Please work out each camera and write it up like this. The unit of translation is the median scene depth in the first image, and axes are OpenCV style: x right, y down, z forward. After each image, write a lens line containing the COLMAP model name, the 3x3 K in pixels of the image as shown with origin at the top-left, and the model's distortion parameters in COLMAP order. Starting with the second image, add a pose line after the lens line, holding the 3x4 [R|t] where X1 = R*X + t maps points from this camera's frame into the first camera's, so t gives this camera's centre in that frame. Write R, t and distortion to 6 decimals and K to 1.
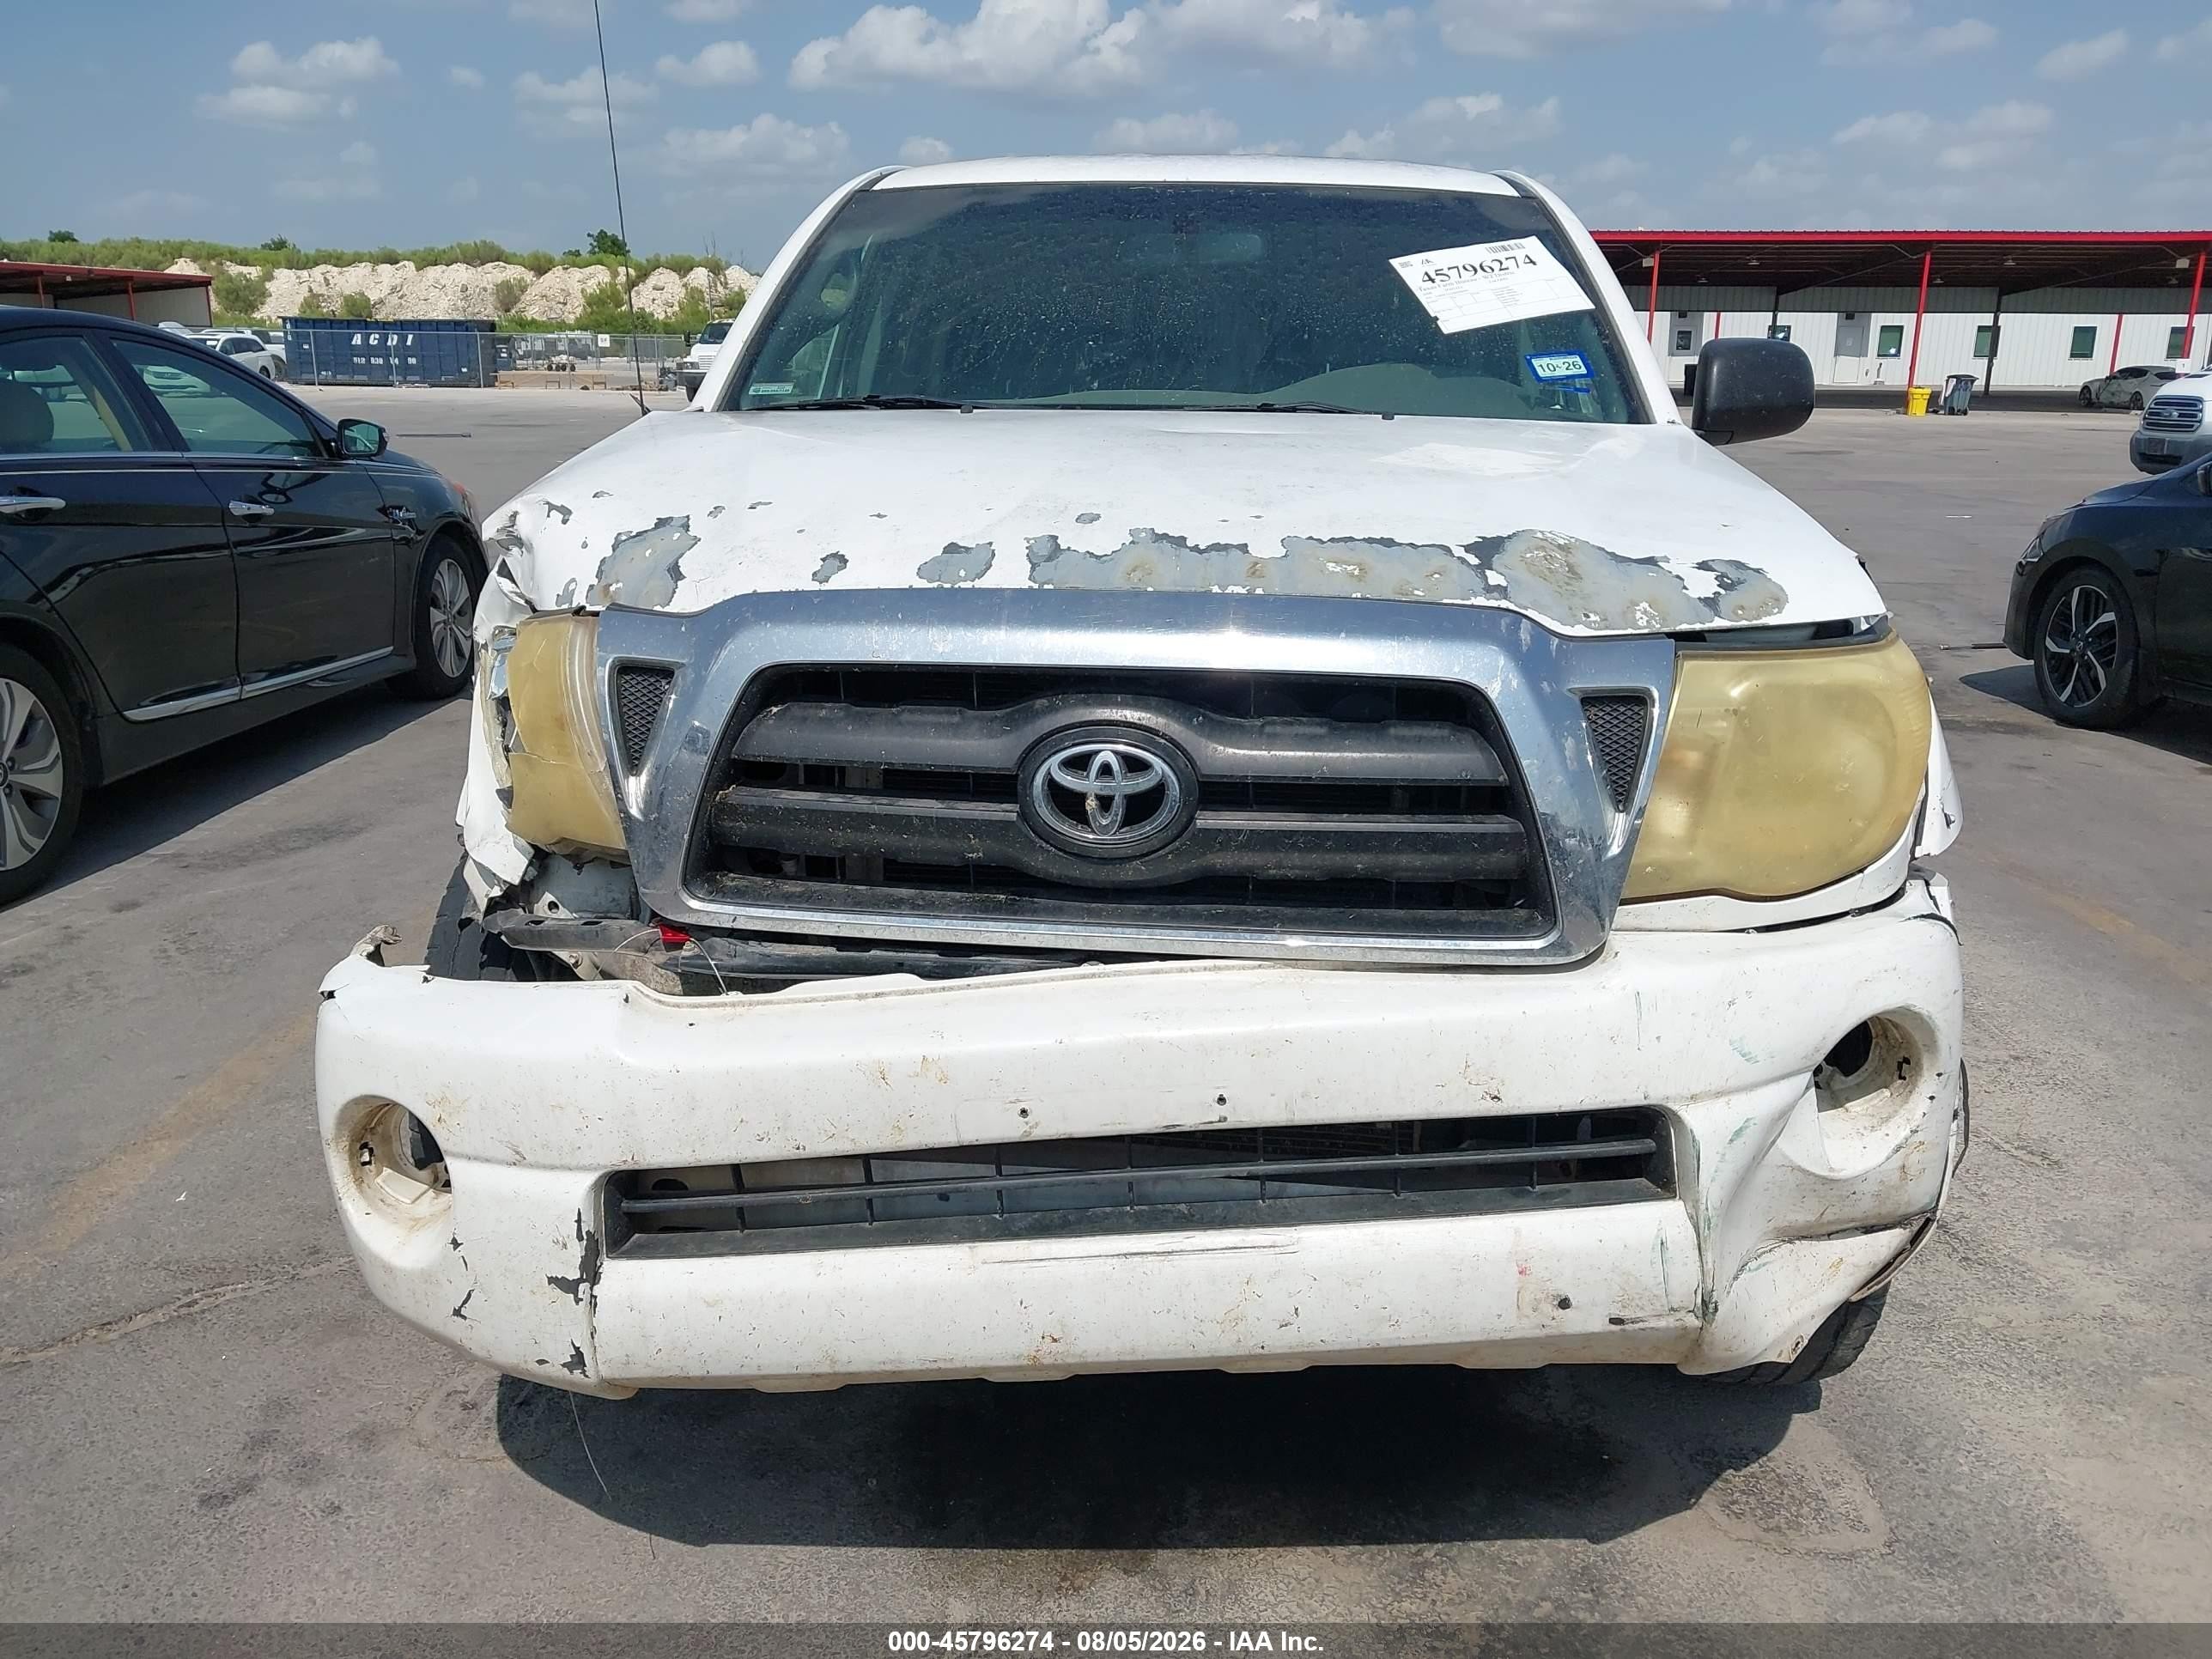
lens RADIAL K [[1737.2, 0, 1078.8], [0, 1737.2, 830.0], [0, 0, 1]] dist [0.013145, -0.009701]
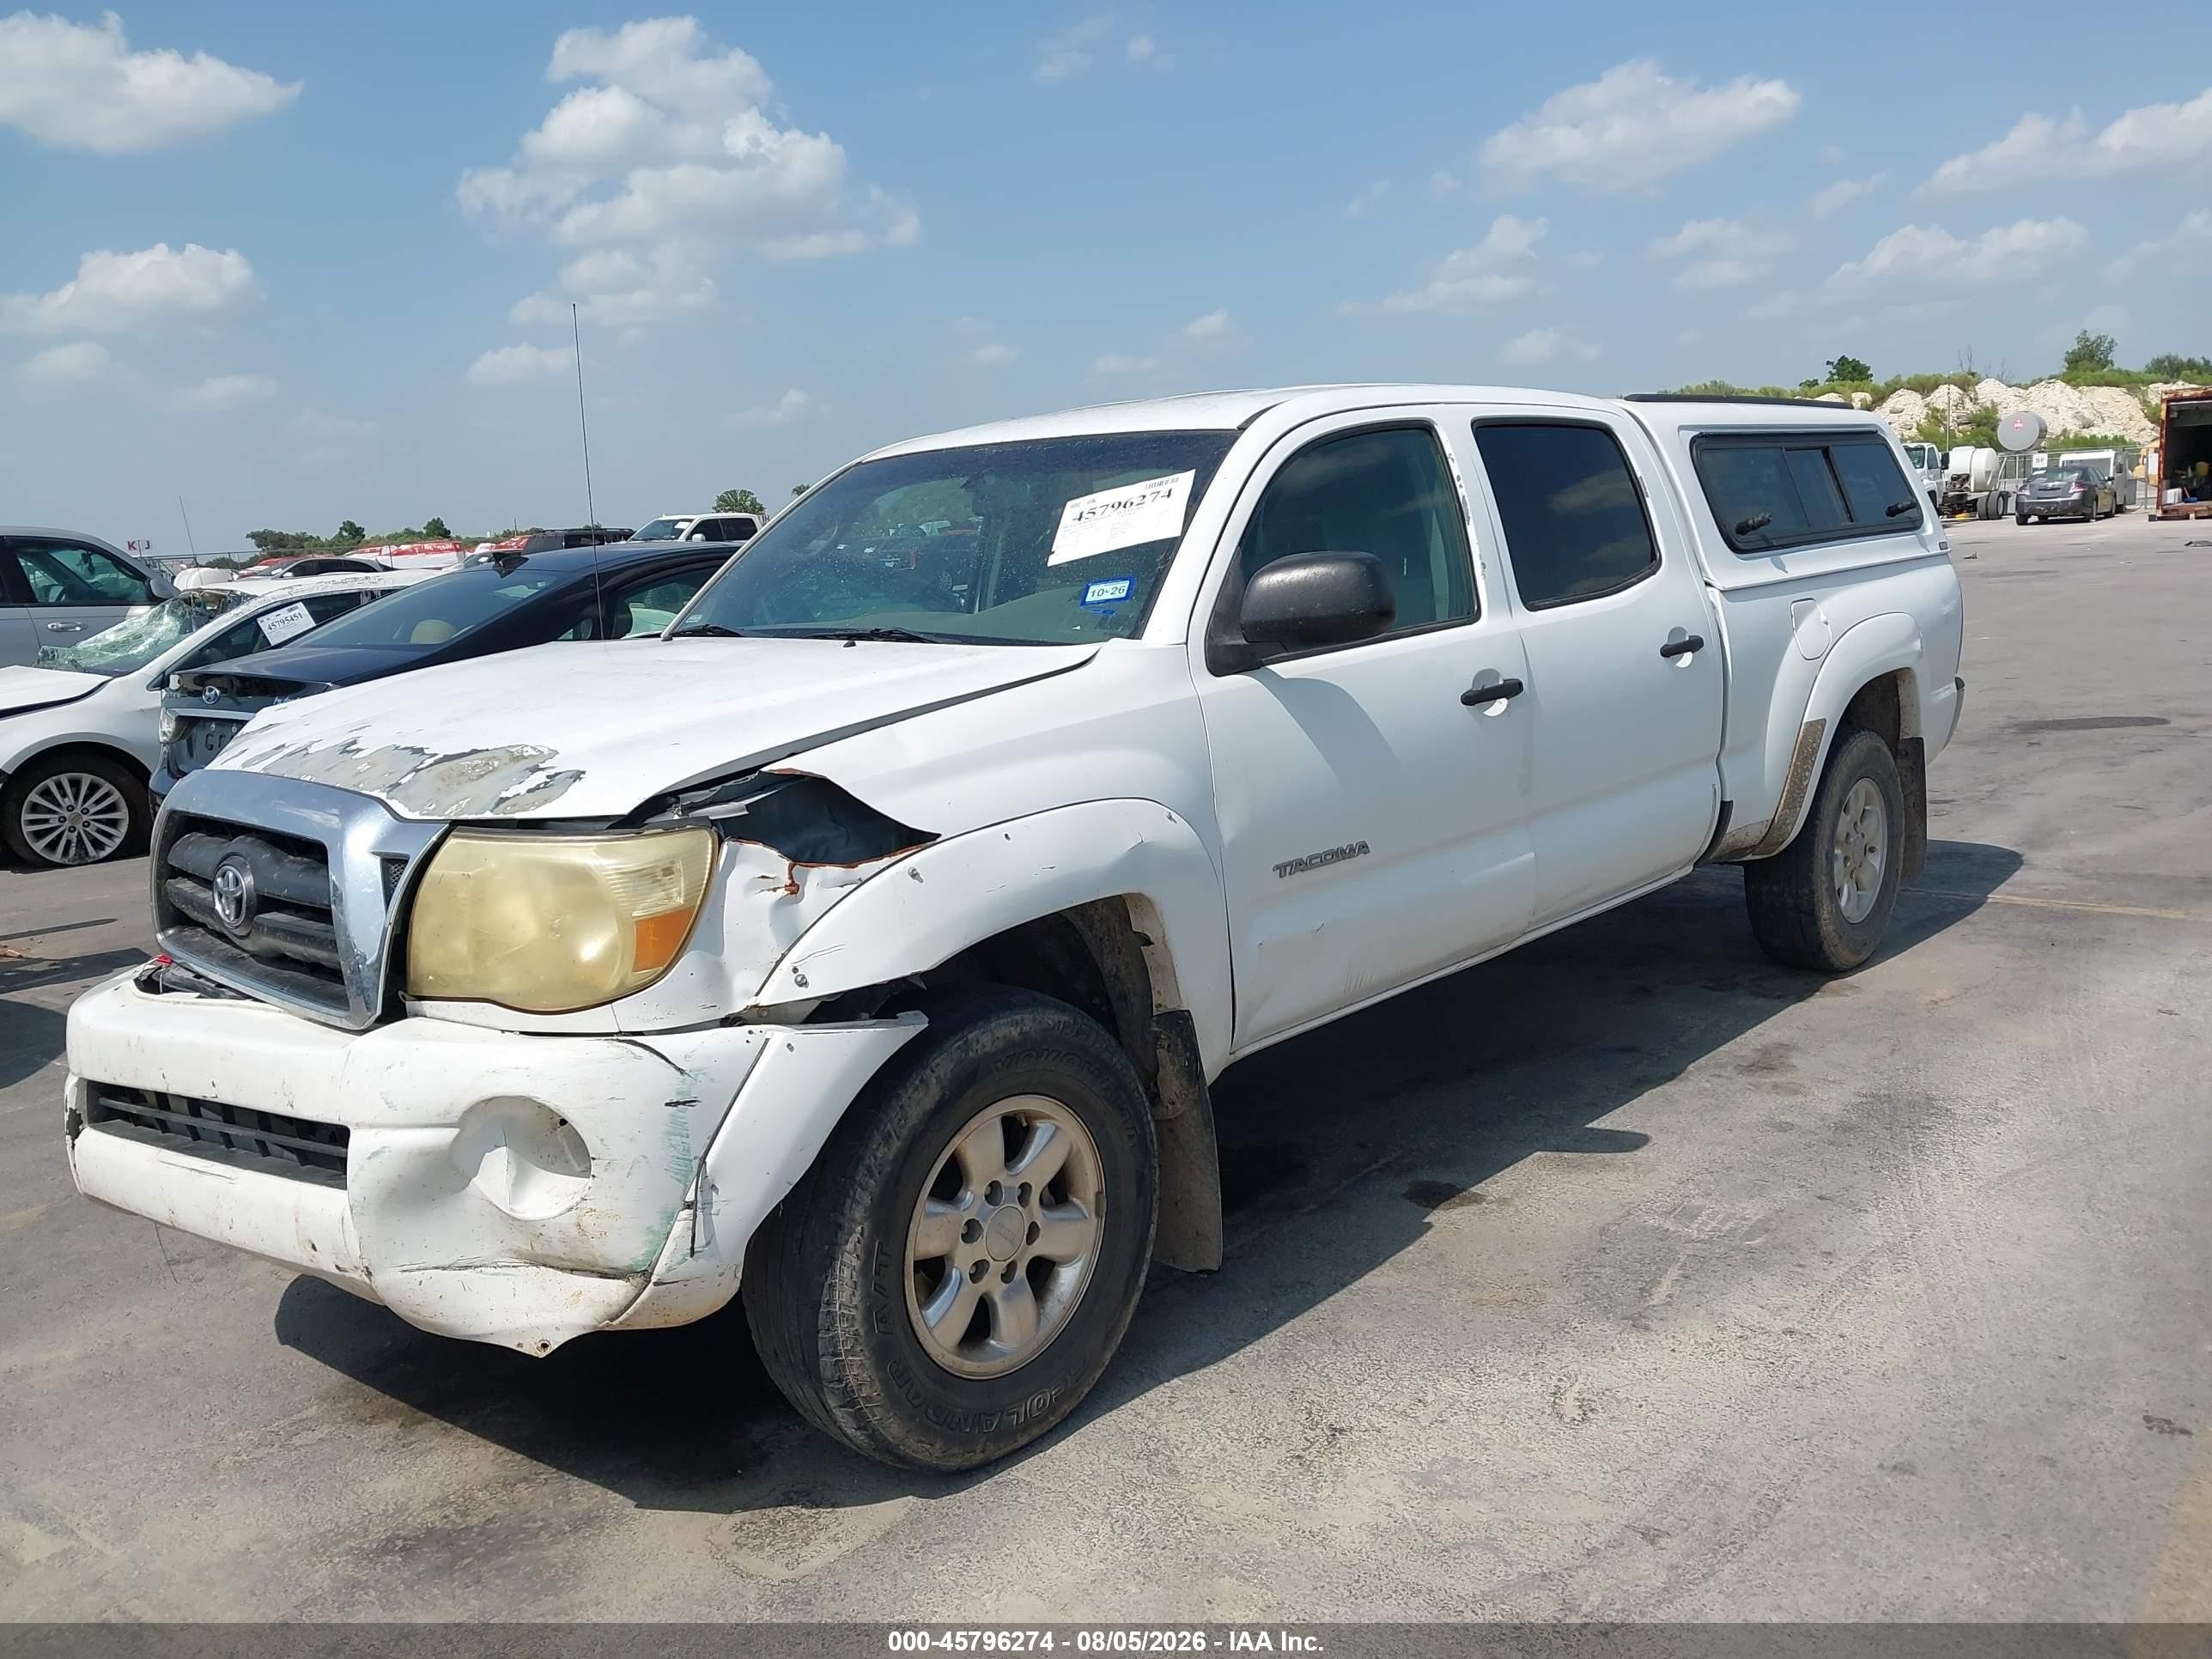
lens RADIAL K [[1743.8, 0, 1084.8], [0, 1743.8, 835.8], [0, 0, 1]] dist [0.012424, -0.012371]
pose [[0.788768, 0.058286, -0.611922, 1.641166], [-0.102294, 0.994060, -0.037171, -0.098756], [0.606120, 0.091915, 0.790044, 0.144431]]
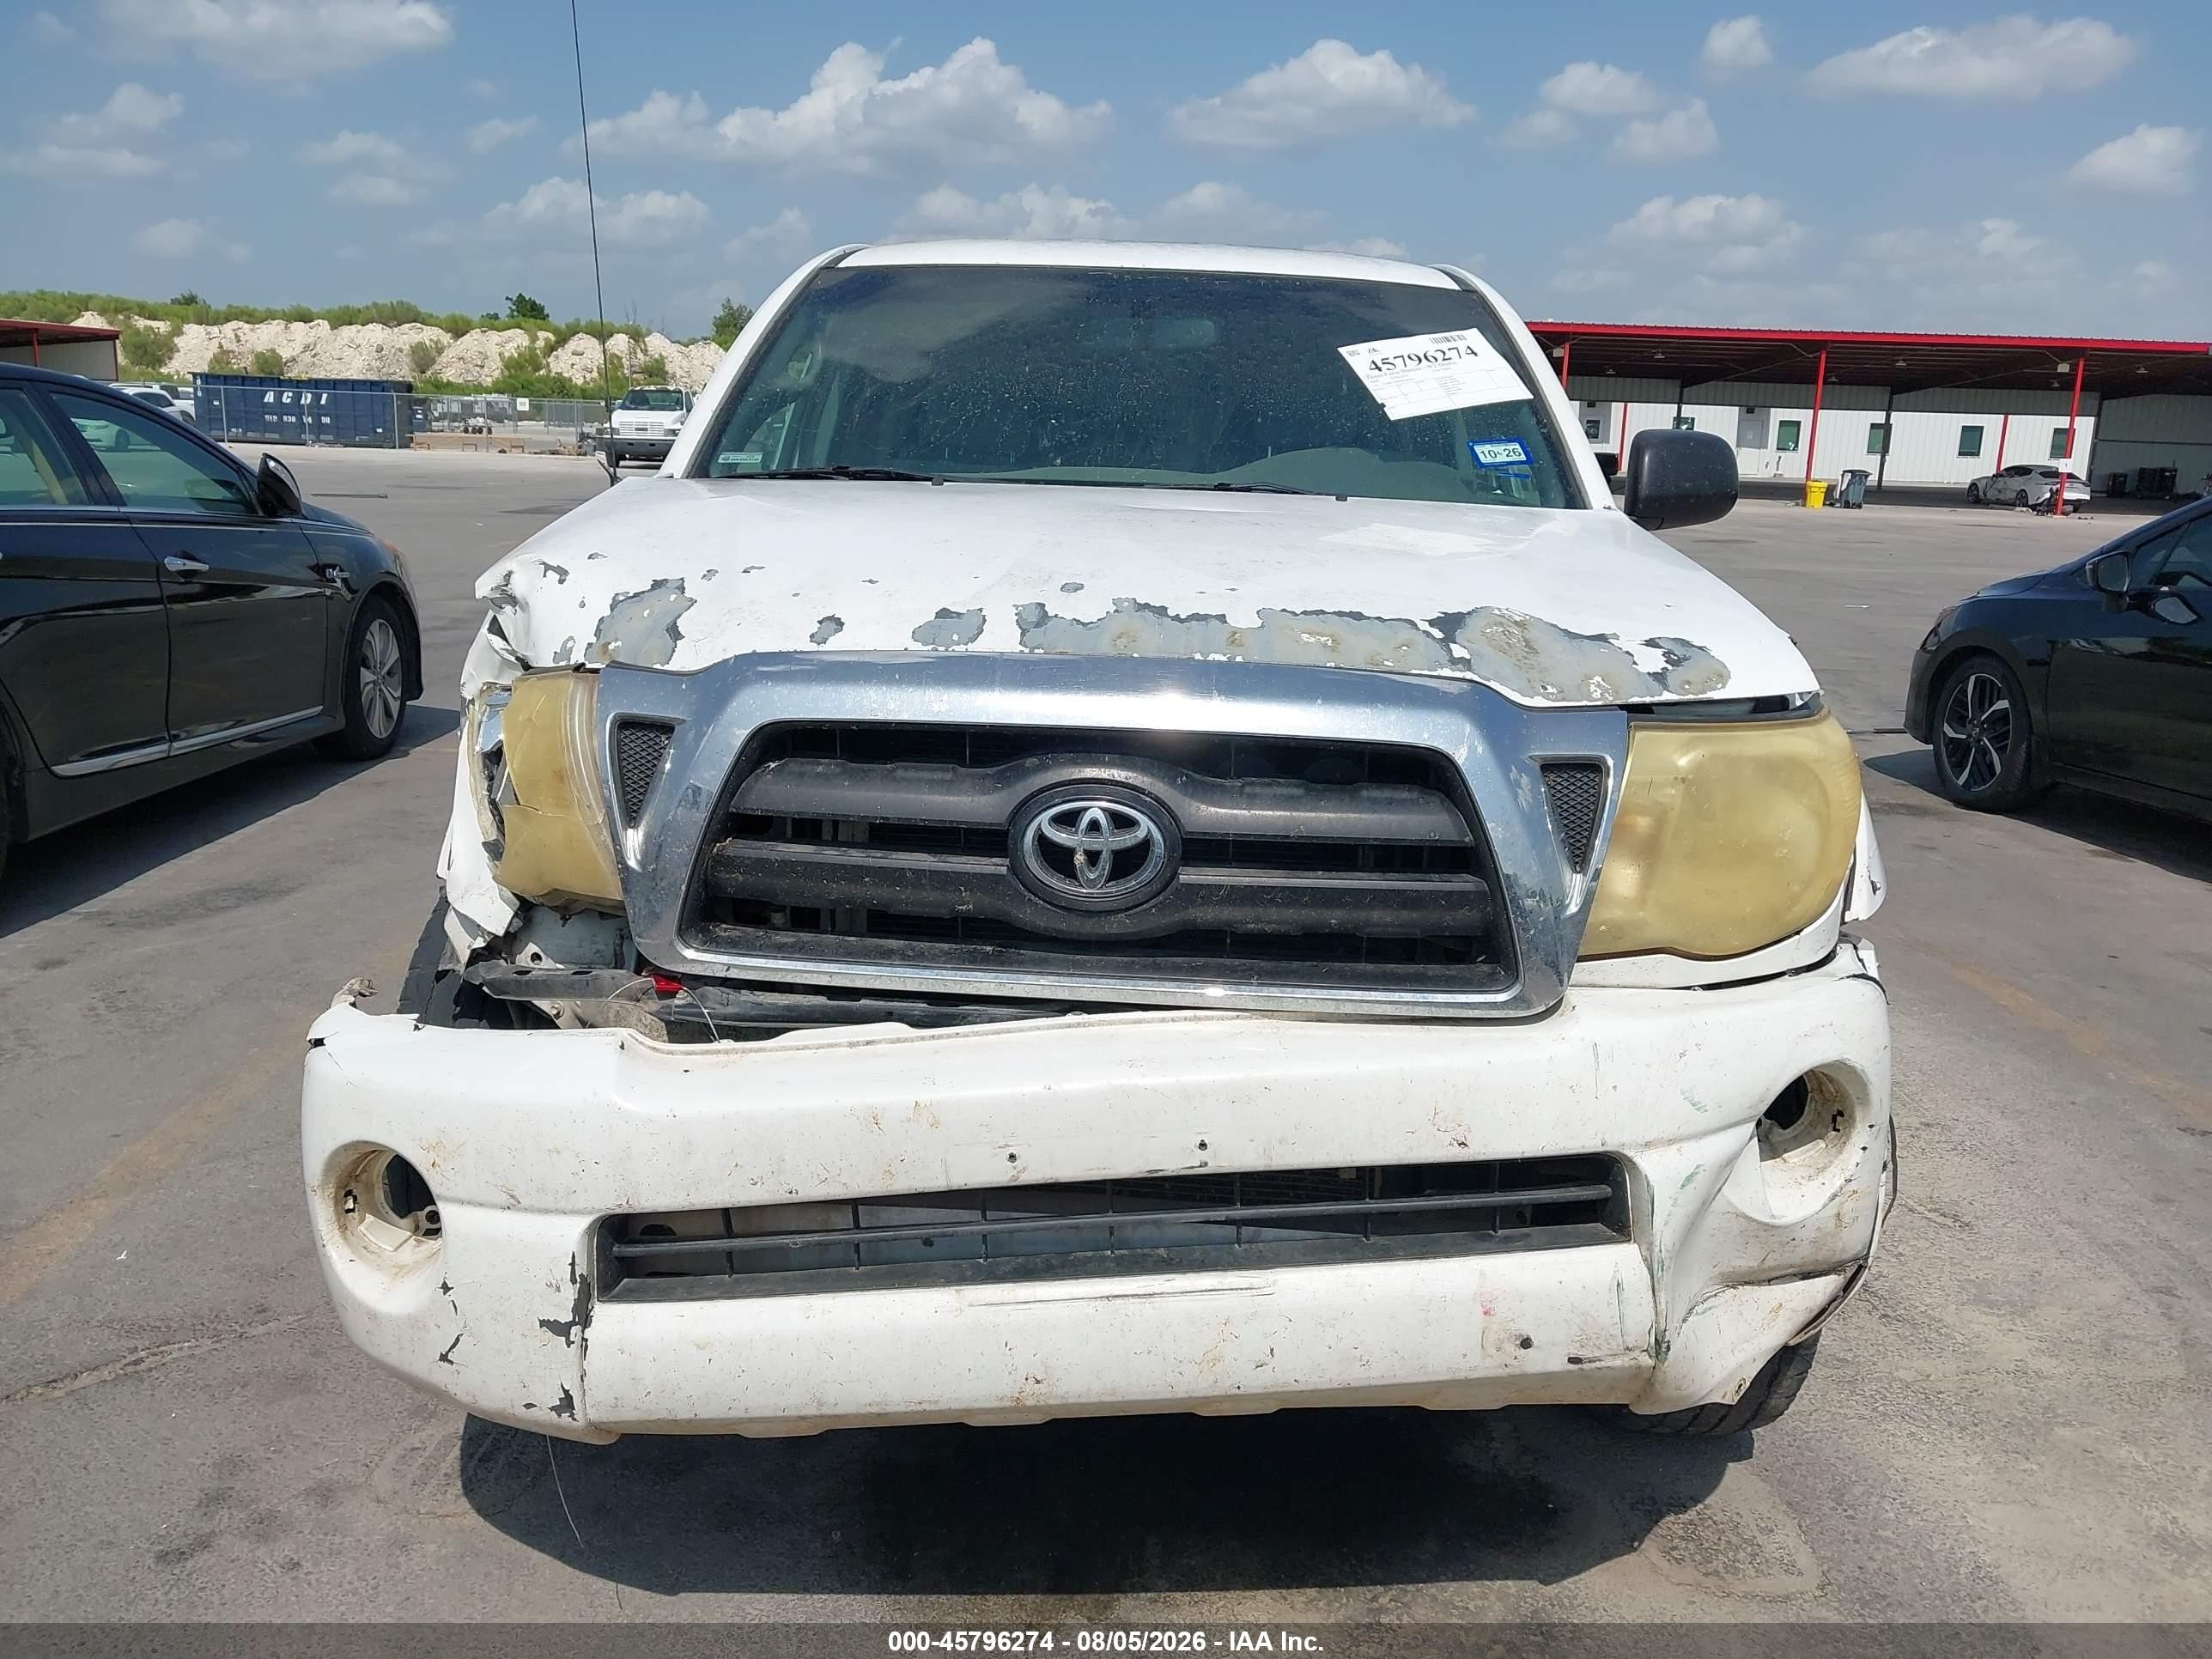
lens RADIAL K [[1743.8, 0, 1084.8], [0, 1743.8, 835.8], [0, 0, 1]] dist [0.012424, -0.012371]
pose [[0.998636, 0.011464, 0.050940, -0.039076], [-0.009493, 0.999203, -0.038765, 0.010283], [-0.051344, 0.038228, 0.997949, -0.040312]]
